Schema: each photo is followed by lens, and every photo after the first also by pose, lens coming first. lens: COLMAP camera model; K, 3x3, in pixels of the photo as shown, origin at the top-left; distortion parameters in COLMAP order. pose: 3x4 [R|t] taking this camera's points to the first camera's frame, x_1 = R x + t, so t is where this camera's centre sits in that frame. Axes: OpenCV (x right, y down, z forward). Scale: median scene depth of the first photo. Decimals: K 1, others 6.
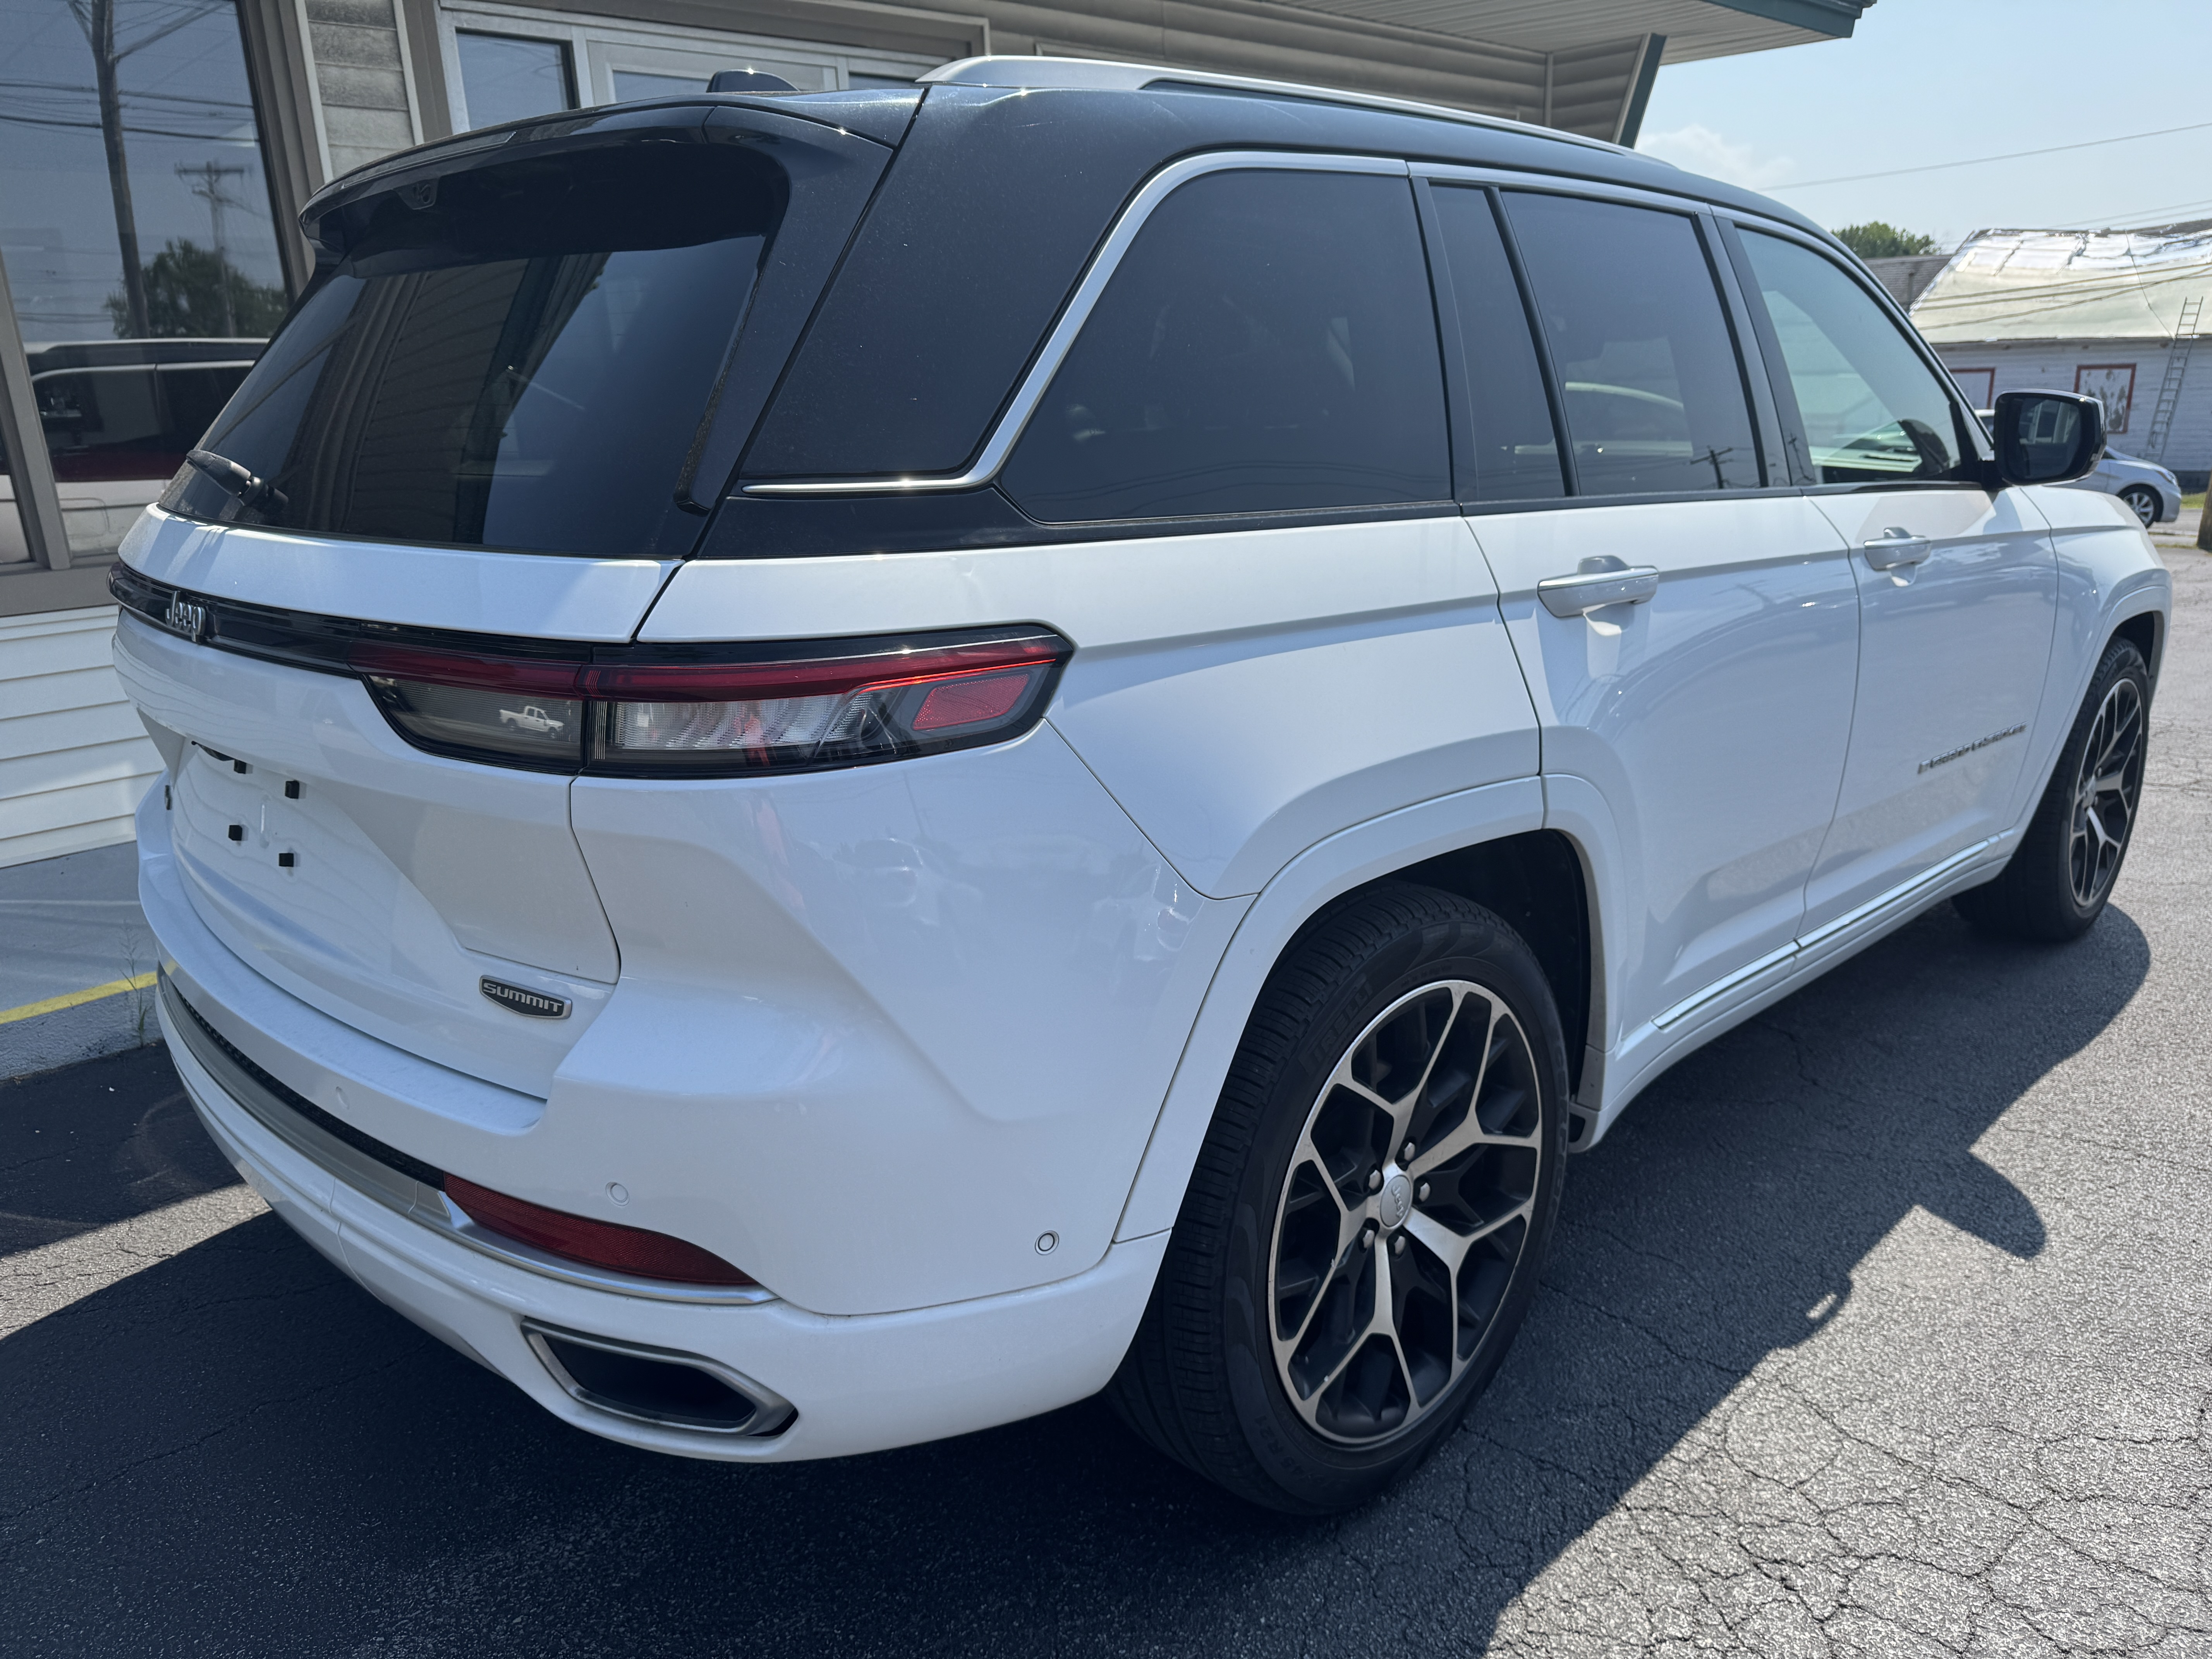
lens RADIAL K [[1594.4, 0, 1095.7], [0, 1594.4, 701.3], [0, 0, 1]] dist [0.086781, -0.154508]
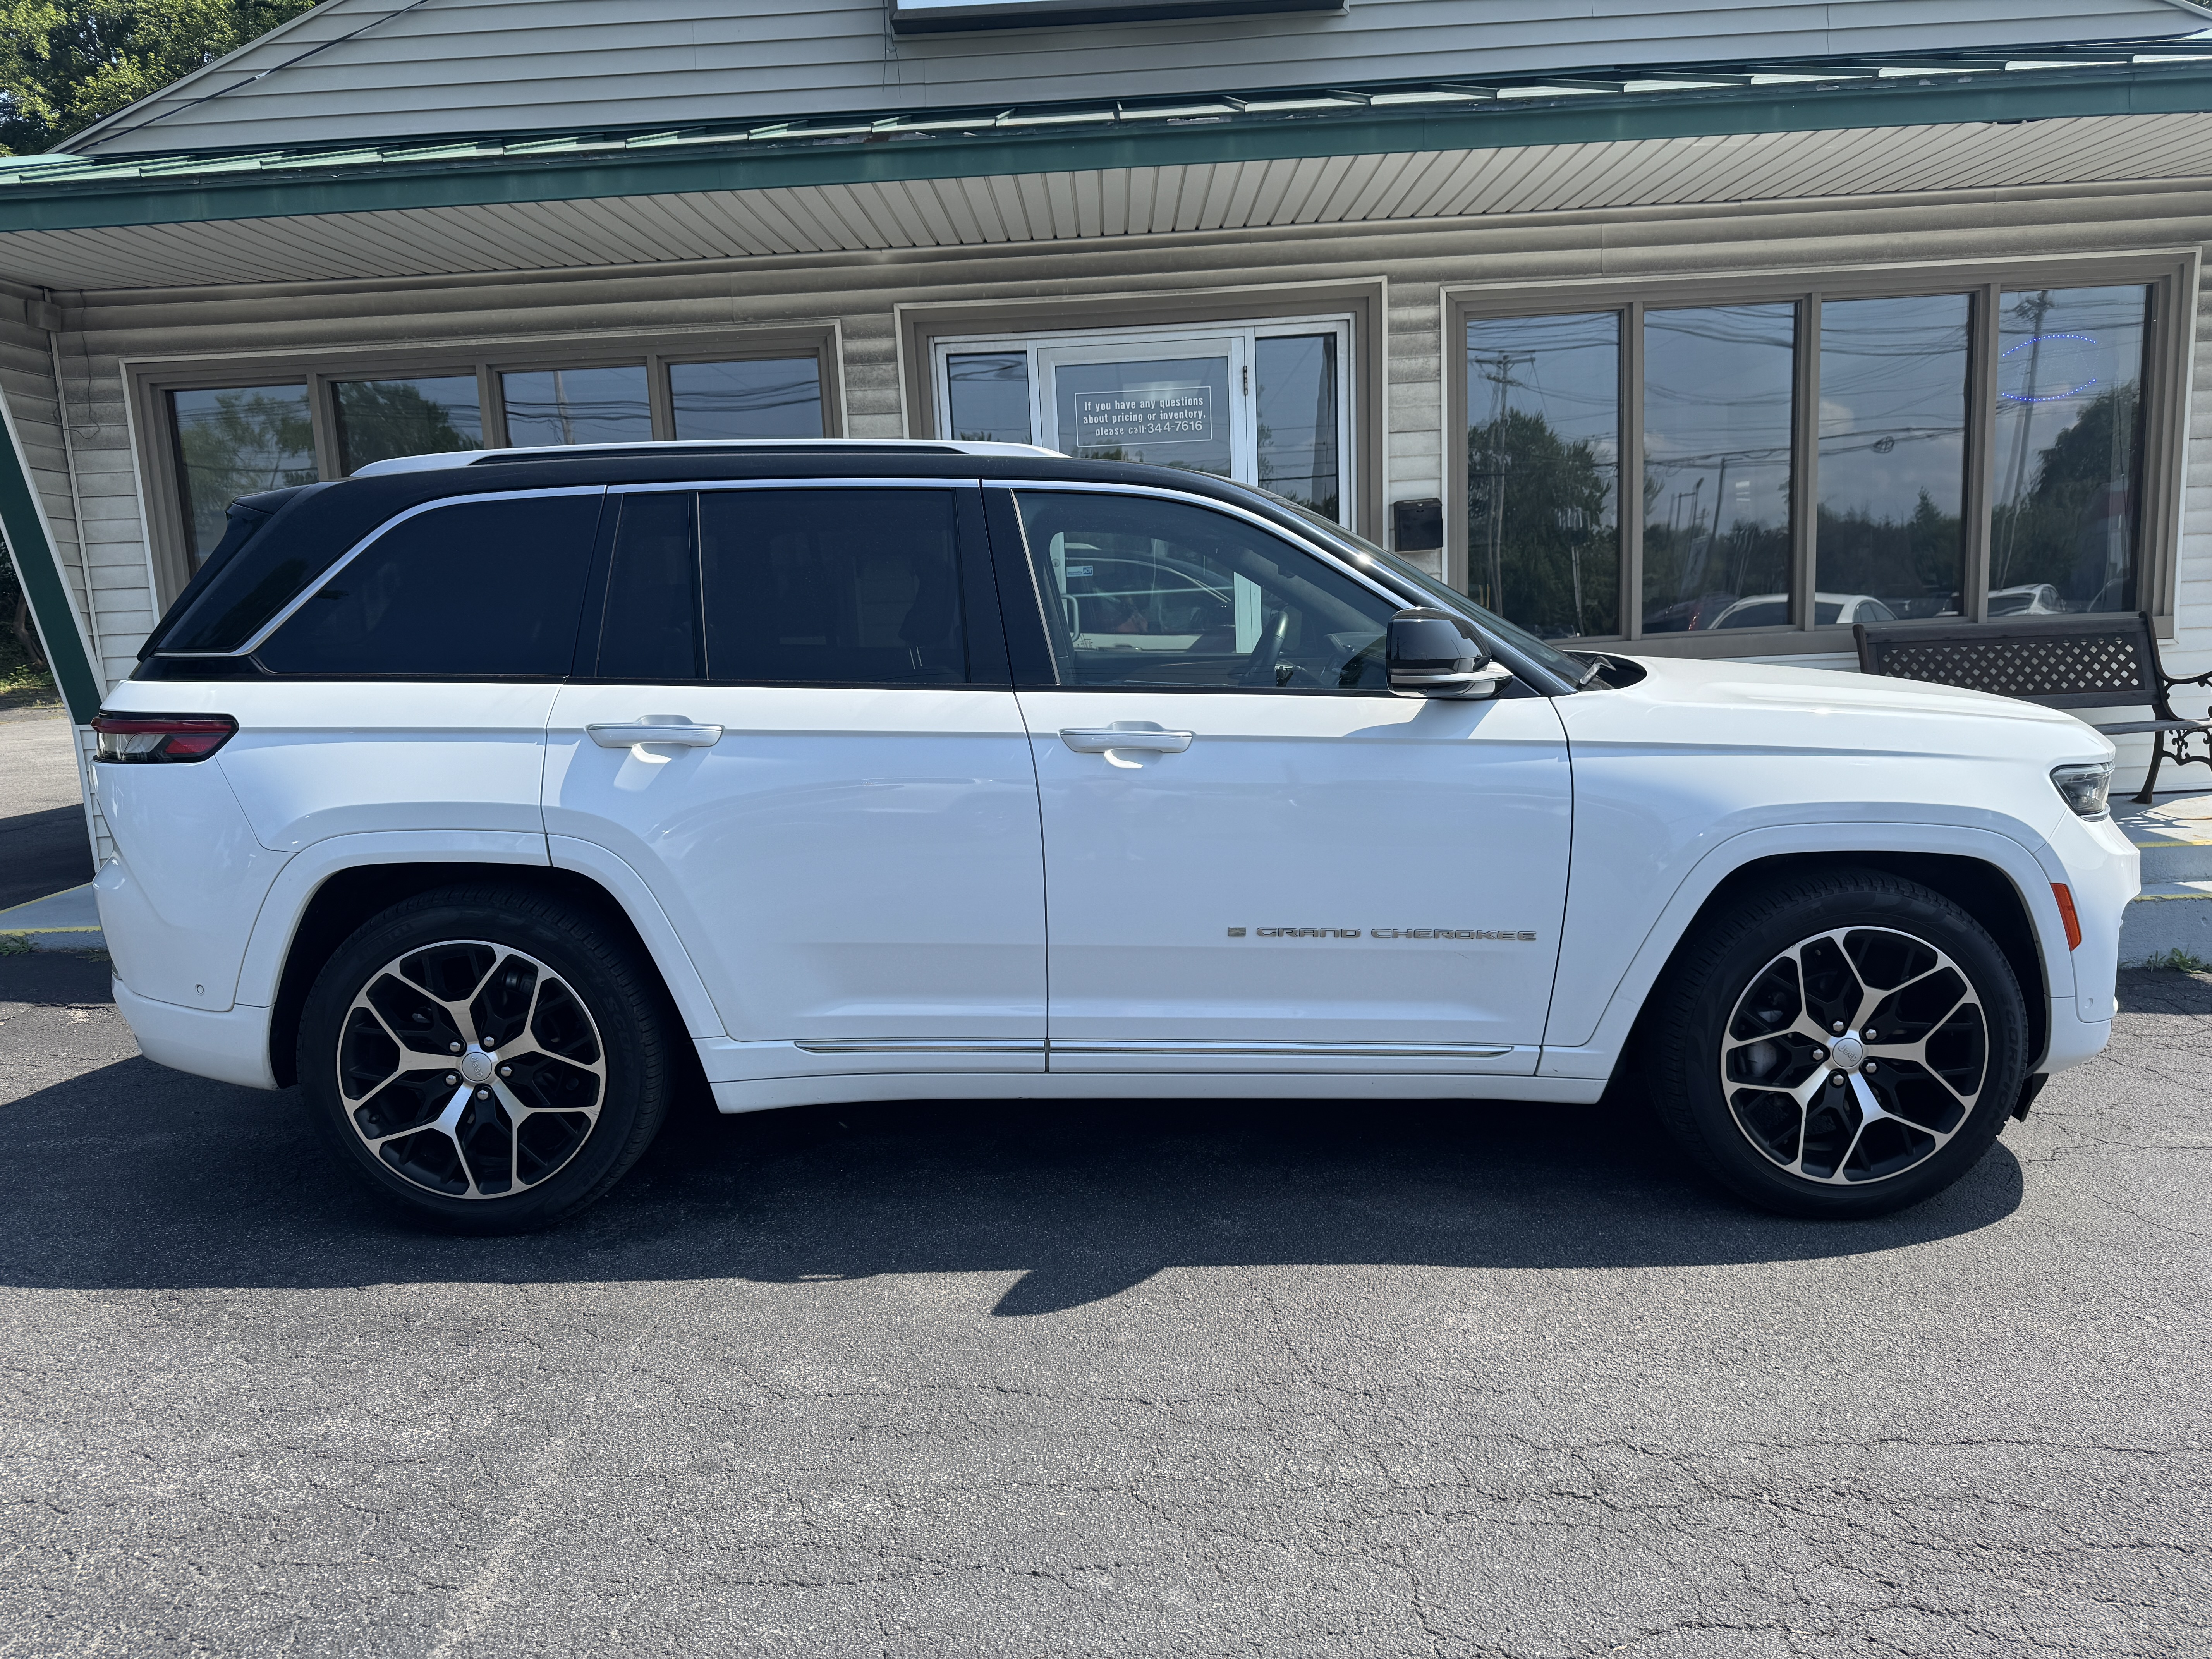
lens RADIAL K [[1594.4, 0, 1095.7], [0, 1594.4, 701.3], [0, 0, 1]] dist [0.086781, -0.154508]
pose [[0.711397, 0.051531, -0.700898, 1.840090], [-0.123910, 0.990882, -0.052916, -0.074881], [0.691781, 0.124492, 0.711296, 0.158262]]
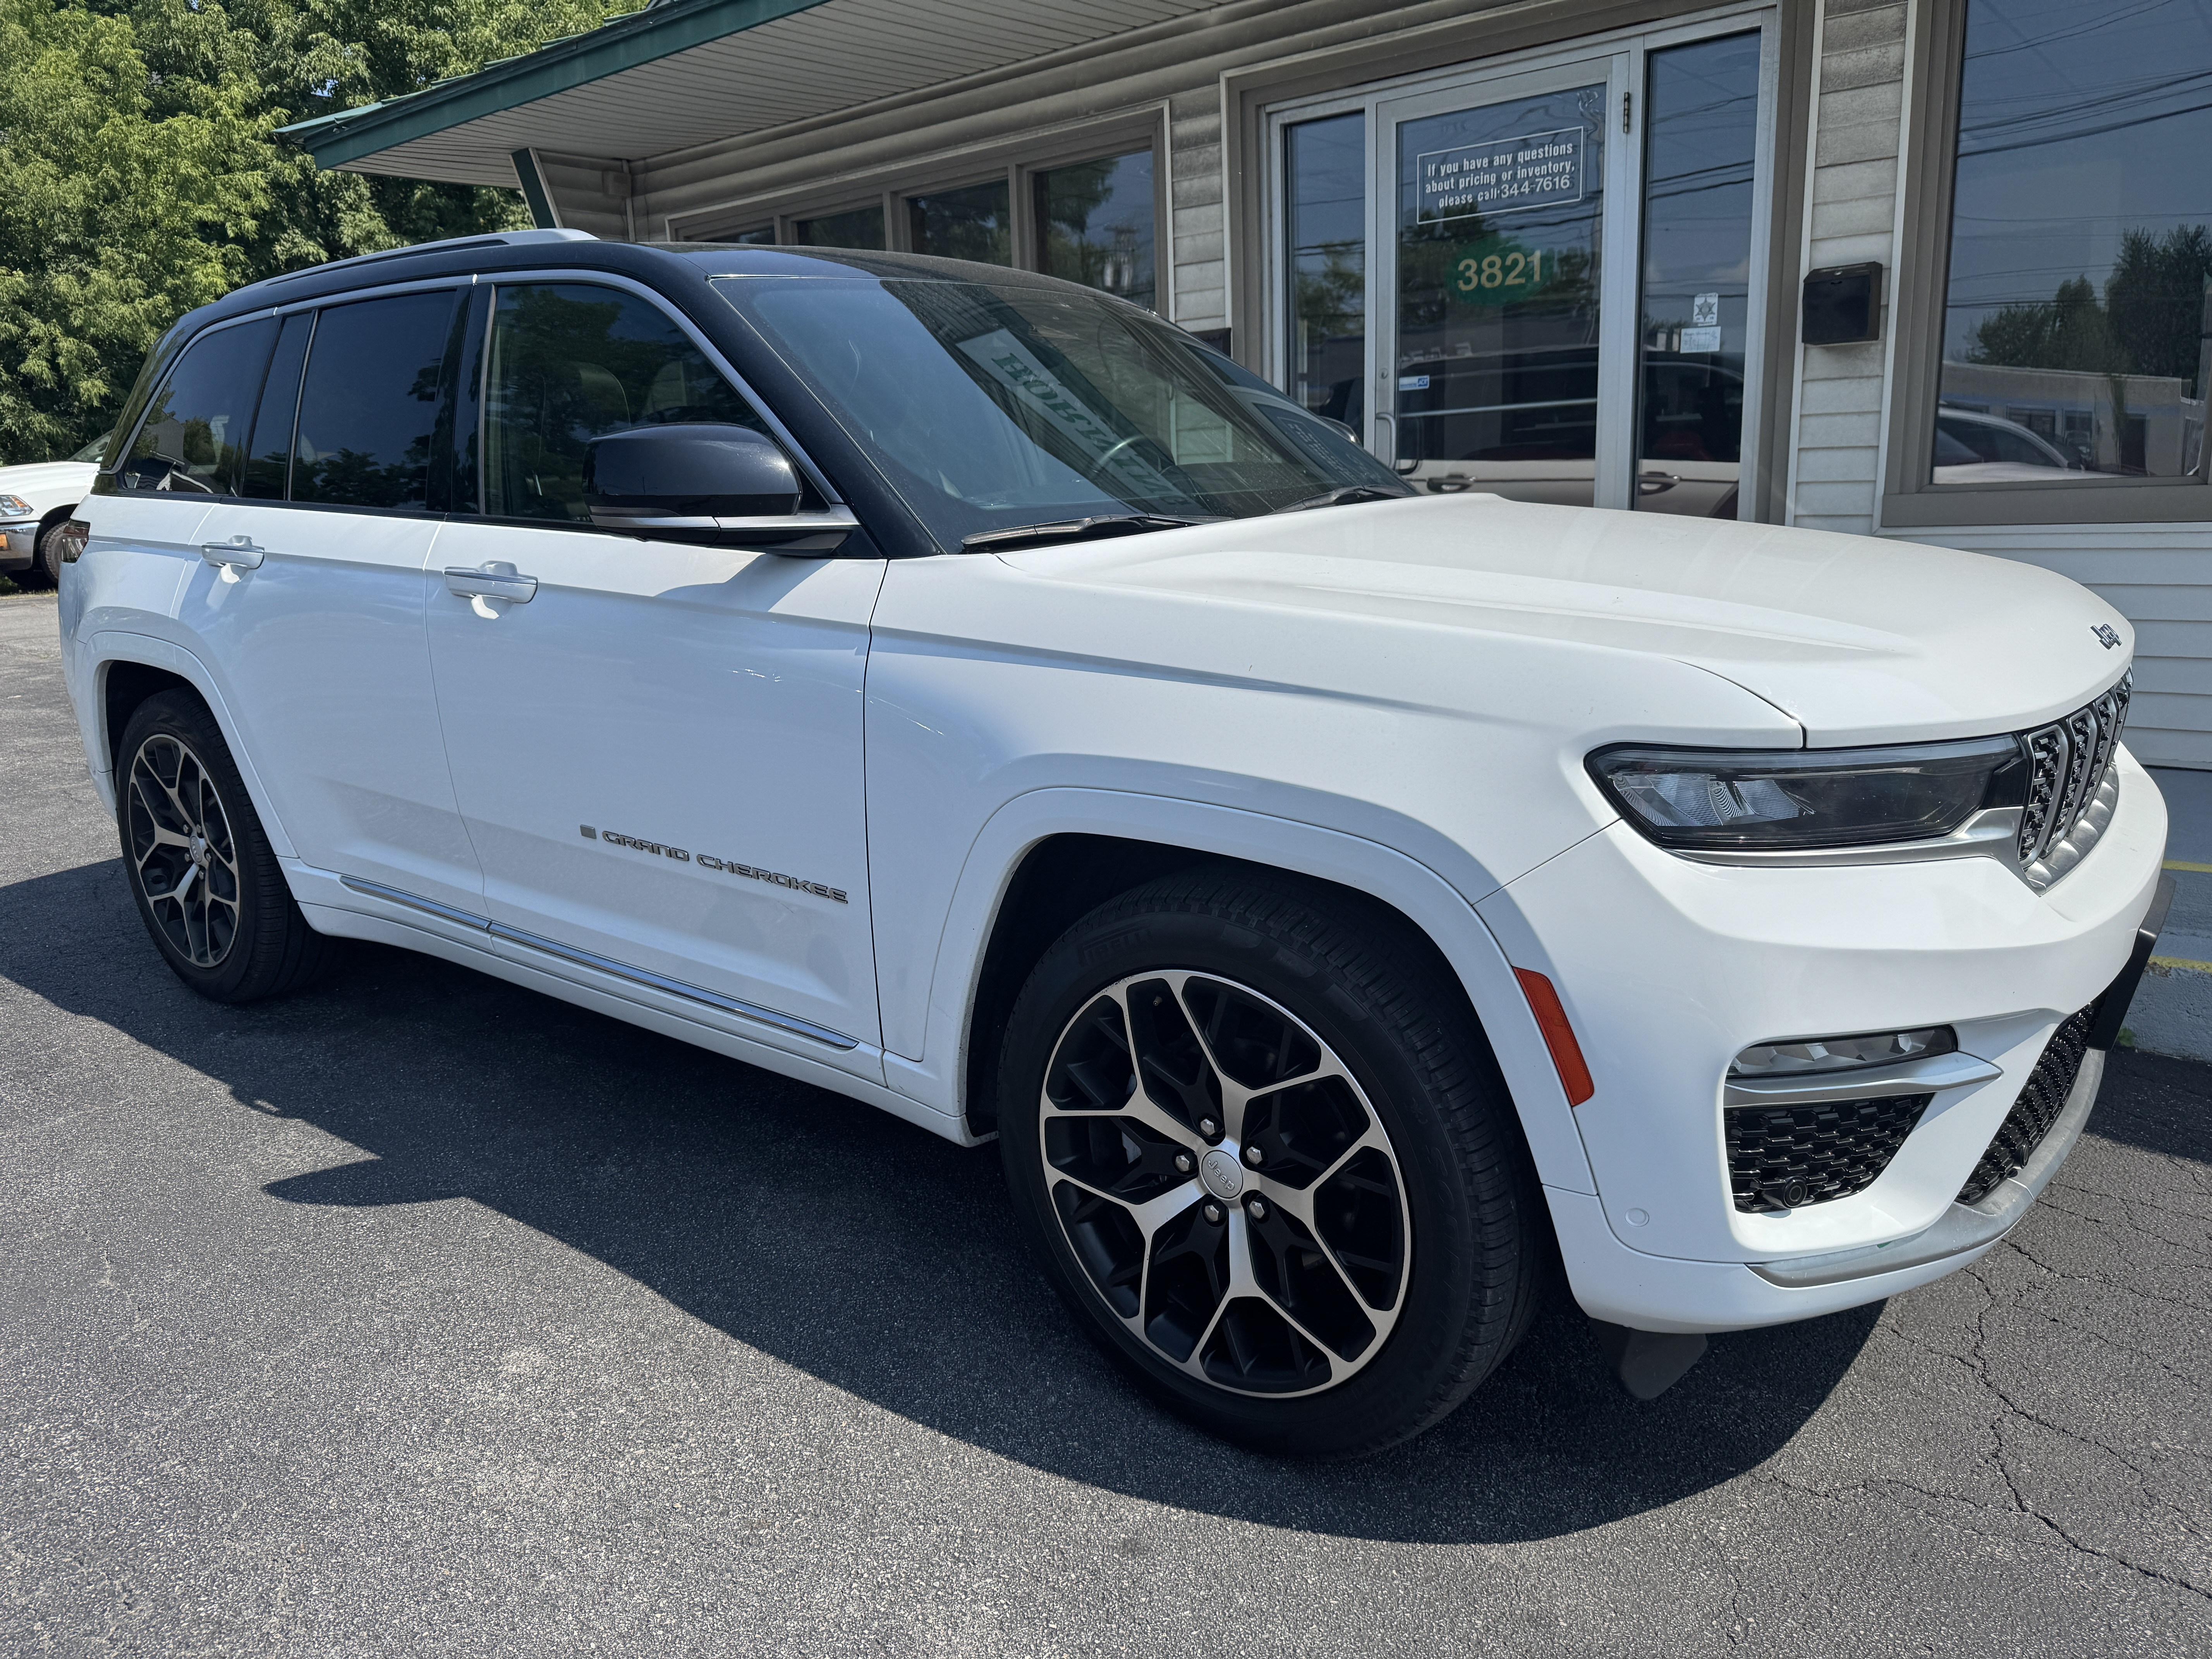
lens RADIAL K [[1578.9, 0, 1102.9], [0, 1578.9, 716.2], [0, 0, 1]] dist [0.065888, -0.144088]
pose [[0.137823, 0.183154, -0.973375, 2.148024], [-0.159262, 0.974064, 0.160733, -0.330539], [0.977569, 0.132869, 0.163418, 1.704551]]
